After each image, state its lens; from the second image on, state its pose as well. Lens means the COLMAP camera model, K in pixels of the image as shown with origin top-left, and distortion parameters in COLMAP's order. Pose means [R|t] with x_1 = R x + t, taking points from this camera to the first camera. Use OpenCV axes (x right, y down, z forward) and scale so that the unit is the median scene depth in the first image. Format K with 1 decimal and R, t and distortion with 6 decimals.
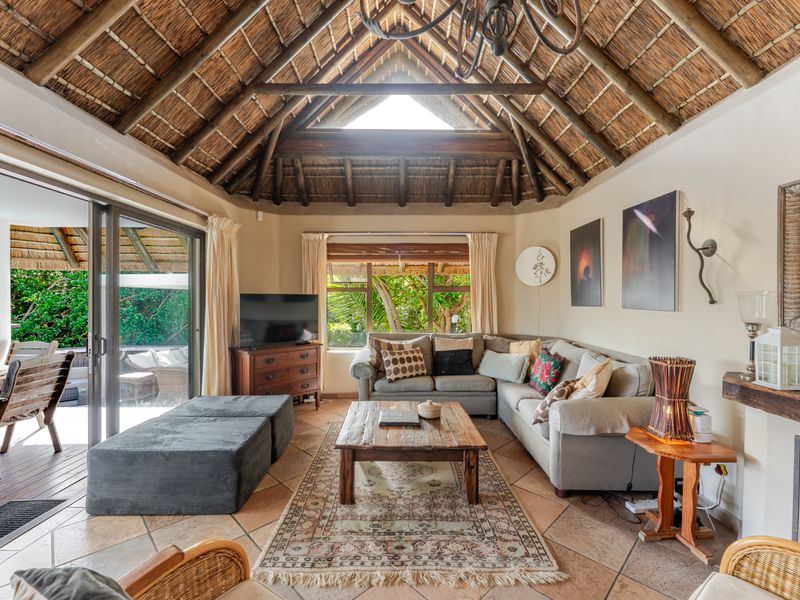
lens RADIAL K [[361.8, 0, 401.5], [0, 361.8, 303.1], [0, 0, 1]] dist [0.005676, -0.000891]
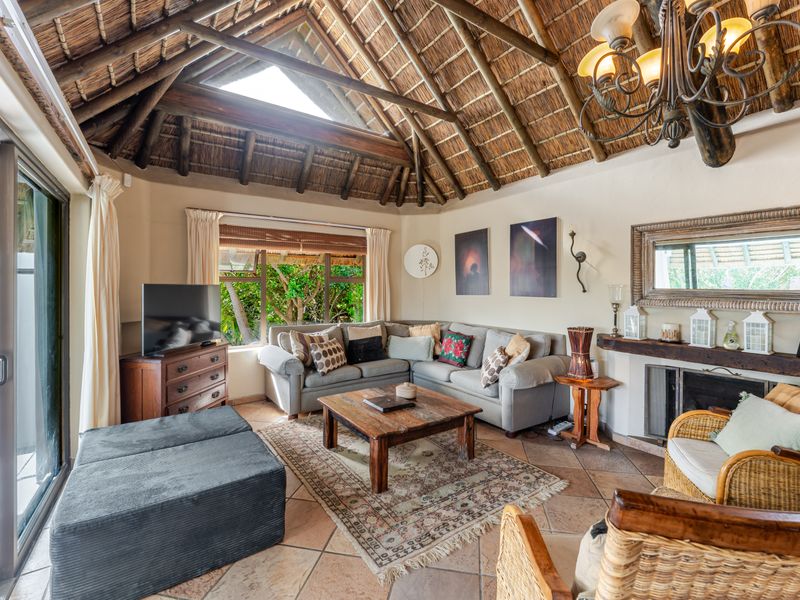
lens RADIAL K [[361.8, 0, 403.3], [0, 361.8, 291.5], [0, 0, 1]] dist [0.005676, -0.000891]
pose [[0.830148, -0.007634, 0.557491, -0.442719], [0.009397, 0.999956, -0.000300, -0.005346], [-0.557464, 0.005488, 0.830183, 0.078697]]
